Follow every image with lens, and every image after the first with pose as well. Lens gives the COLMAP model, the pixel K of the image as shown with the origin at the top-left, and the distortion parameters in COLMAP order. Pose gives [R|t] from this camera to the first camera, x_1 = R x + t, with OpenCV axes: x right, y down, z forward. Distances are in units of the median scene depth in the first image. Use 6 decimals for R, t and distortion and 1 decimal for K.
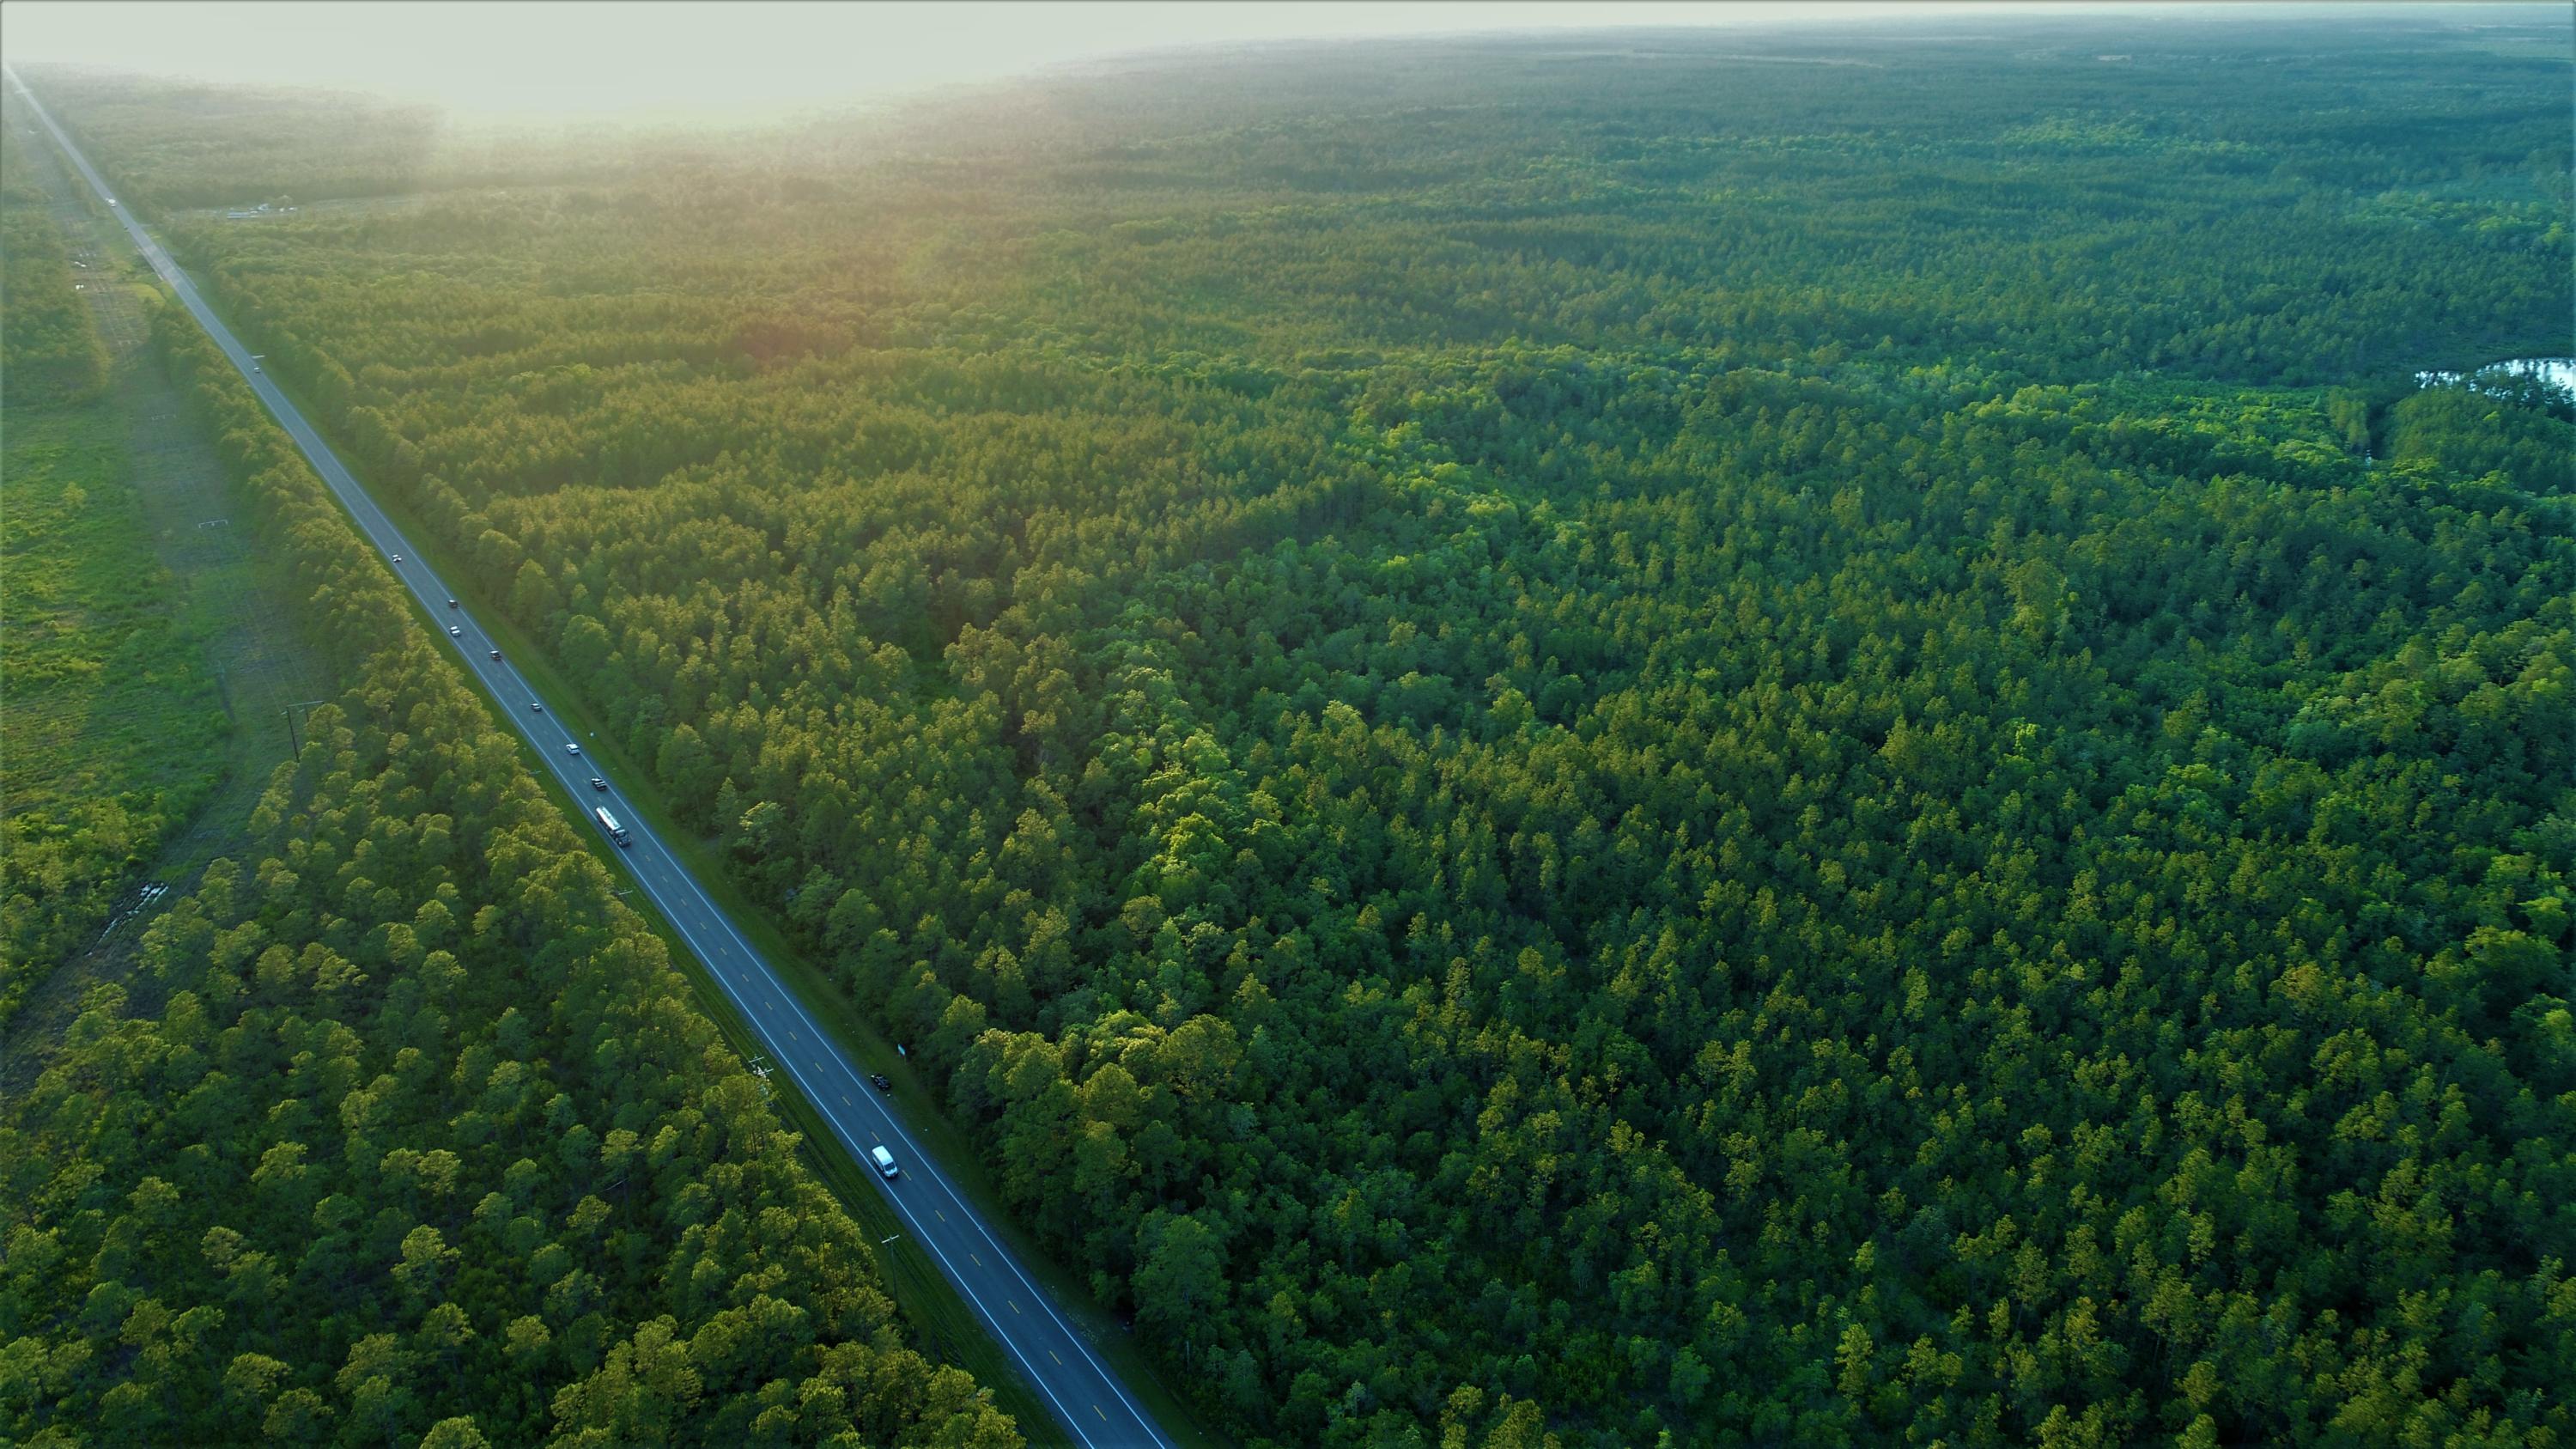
lens RADIAL K [[1733.6, 0, 1288.0], [0, 1733.6, 724.5], [0, 0, 1]] dist [0.004206, -0.001265]
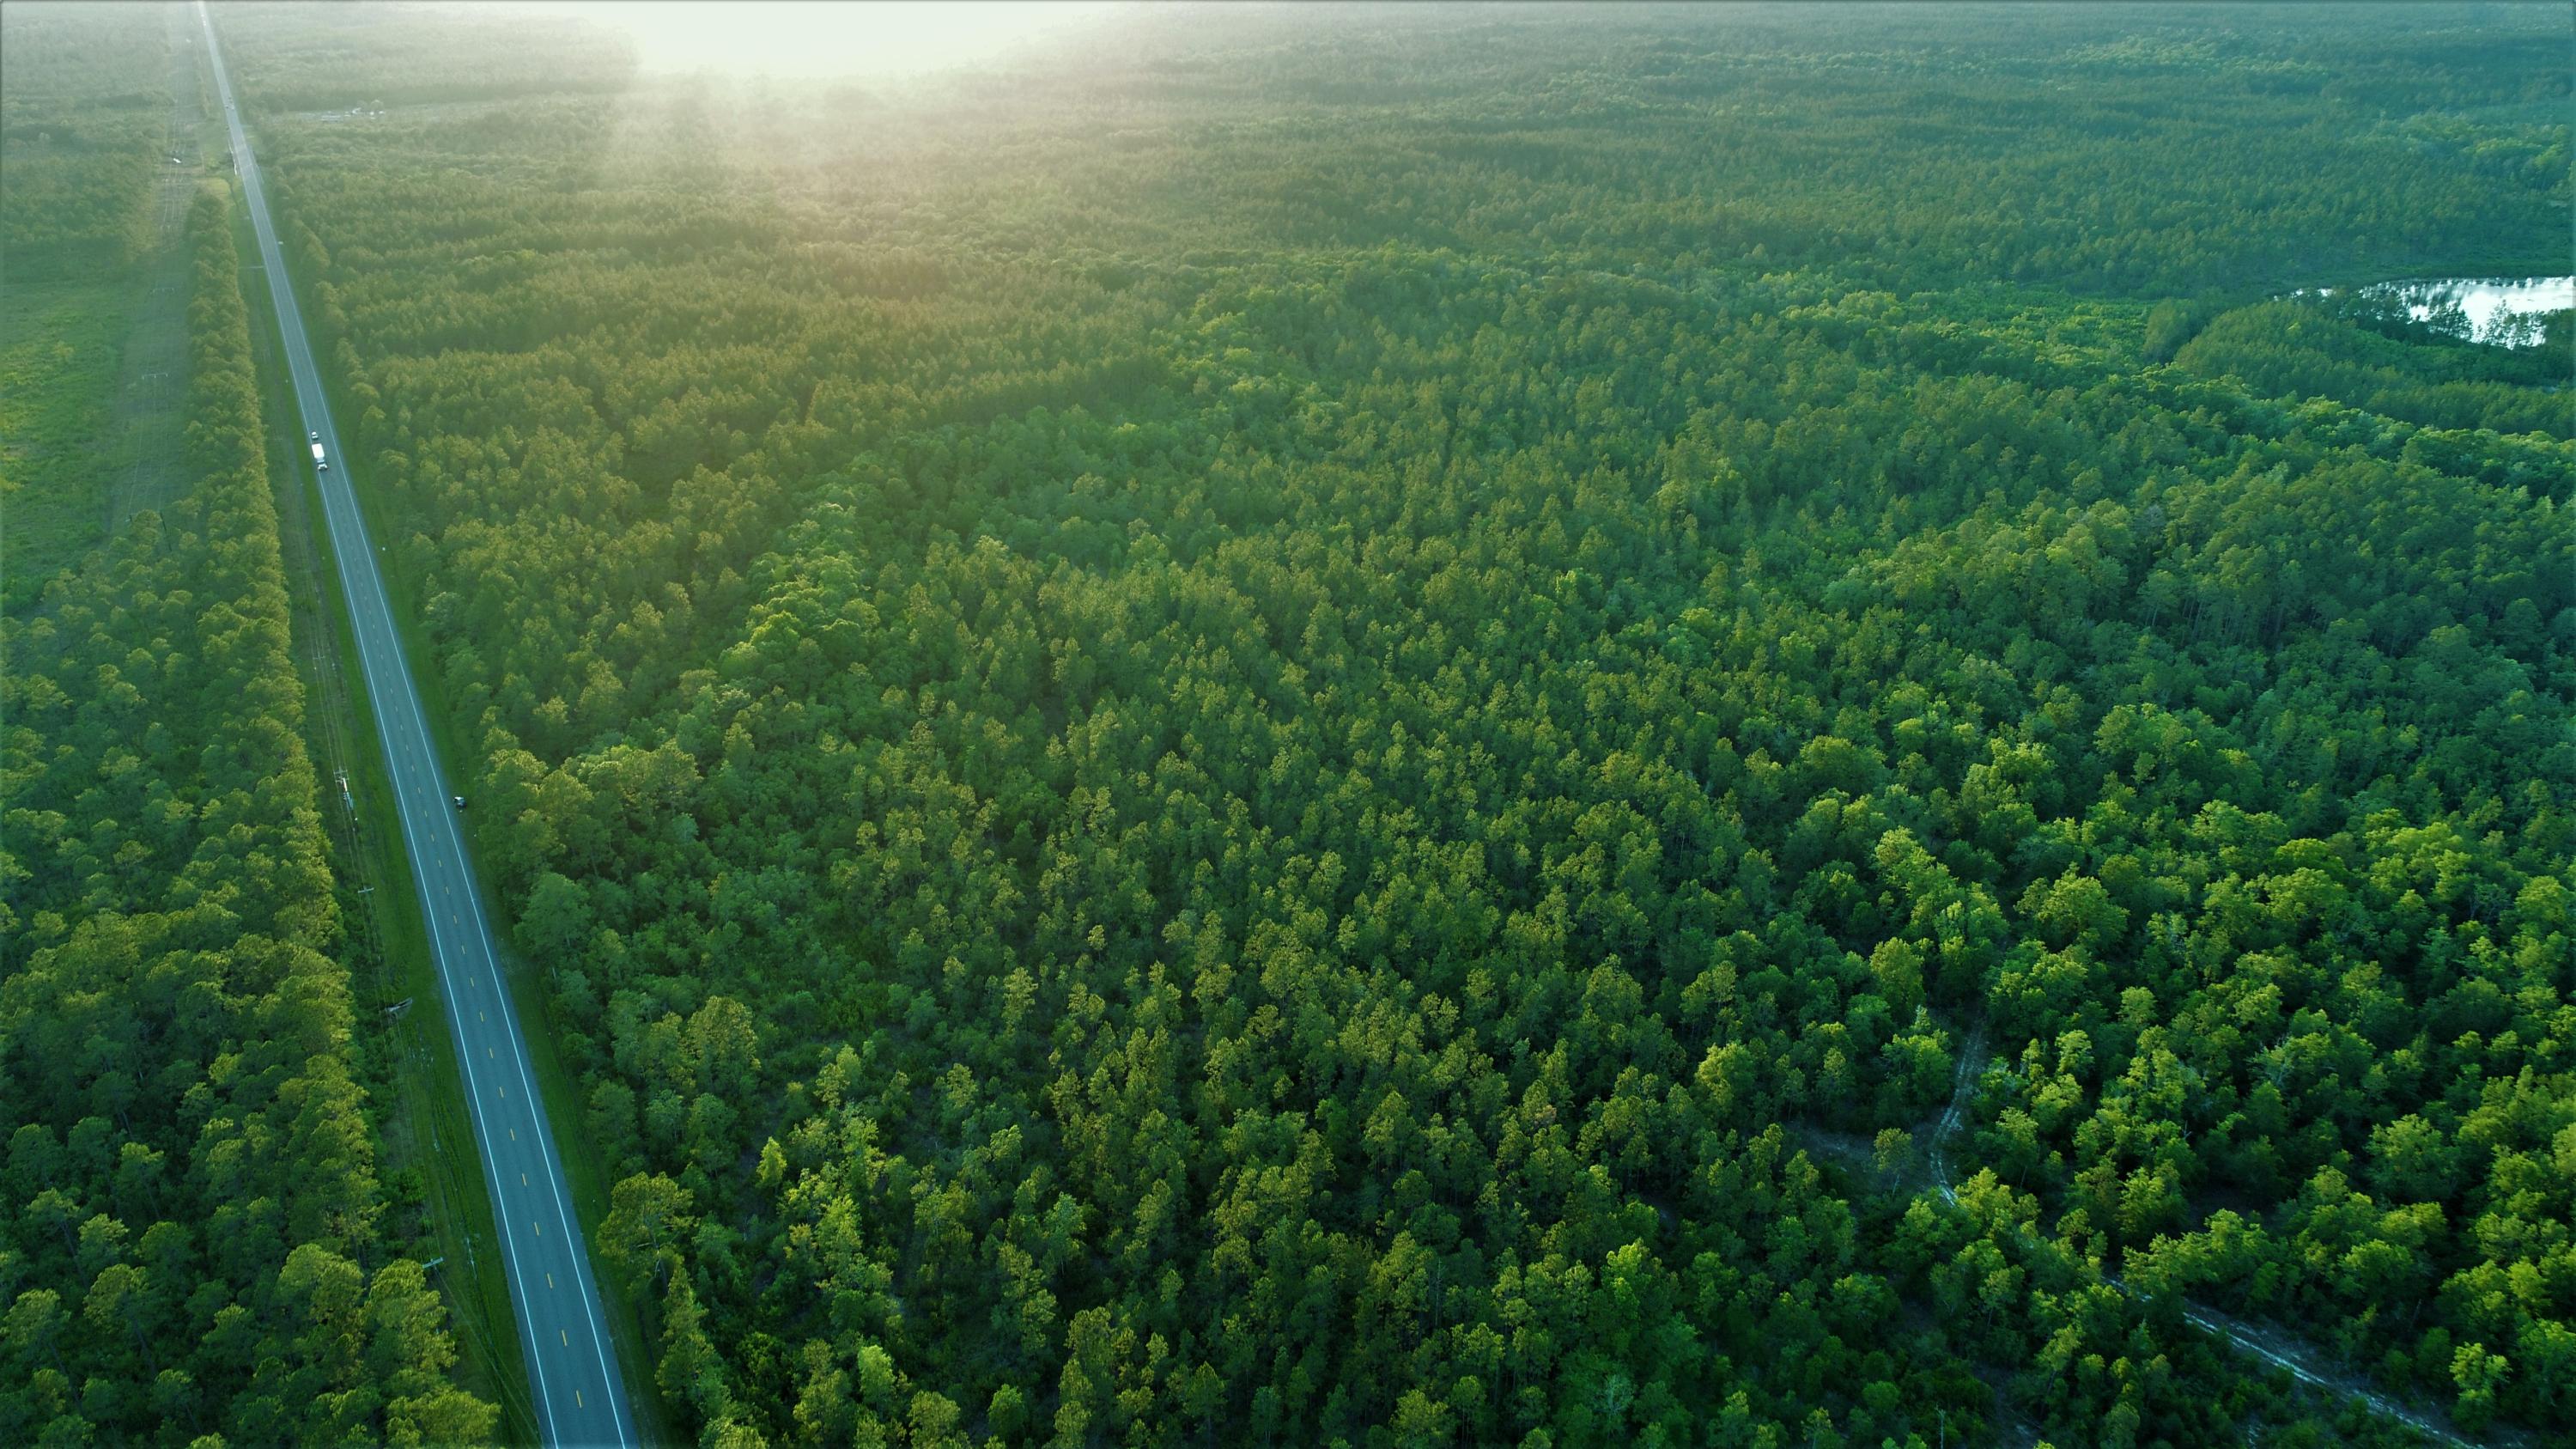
lens RADIAL K [[1733.6, 0, 1288.0], [0, 1733.6, 724.5], [0, 0, 1]] dist [0.004206, -0.001265]
pose [[0.995568, 0.039035, -0.085563, 0.196294], [-0.035444, 0.998442, 0.043099, 0.032499], [0.087112, -0.039876, 0.995400, -0.078454]]
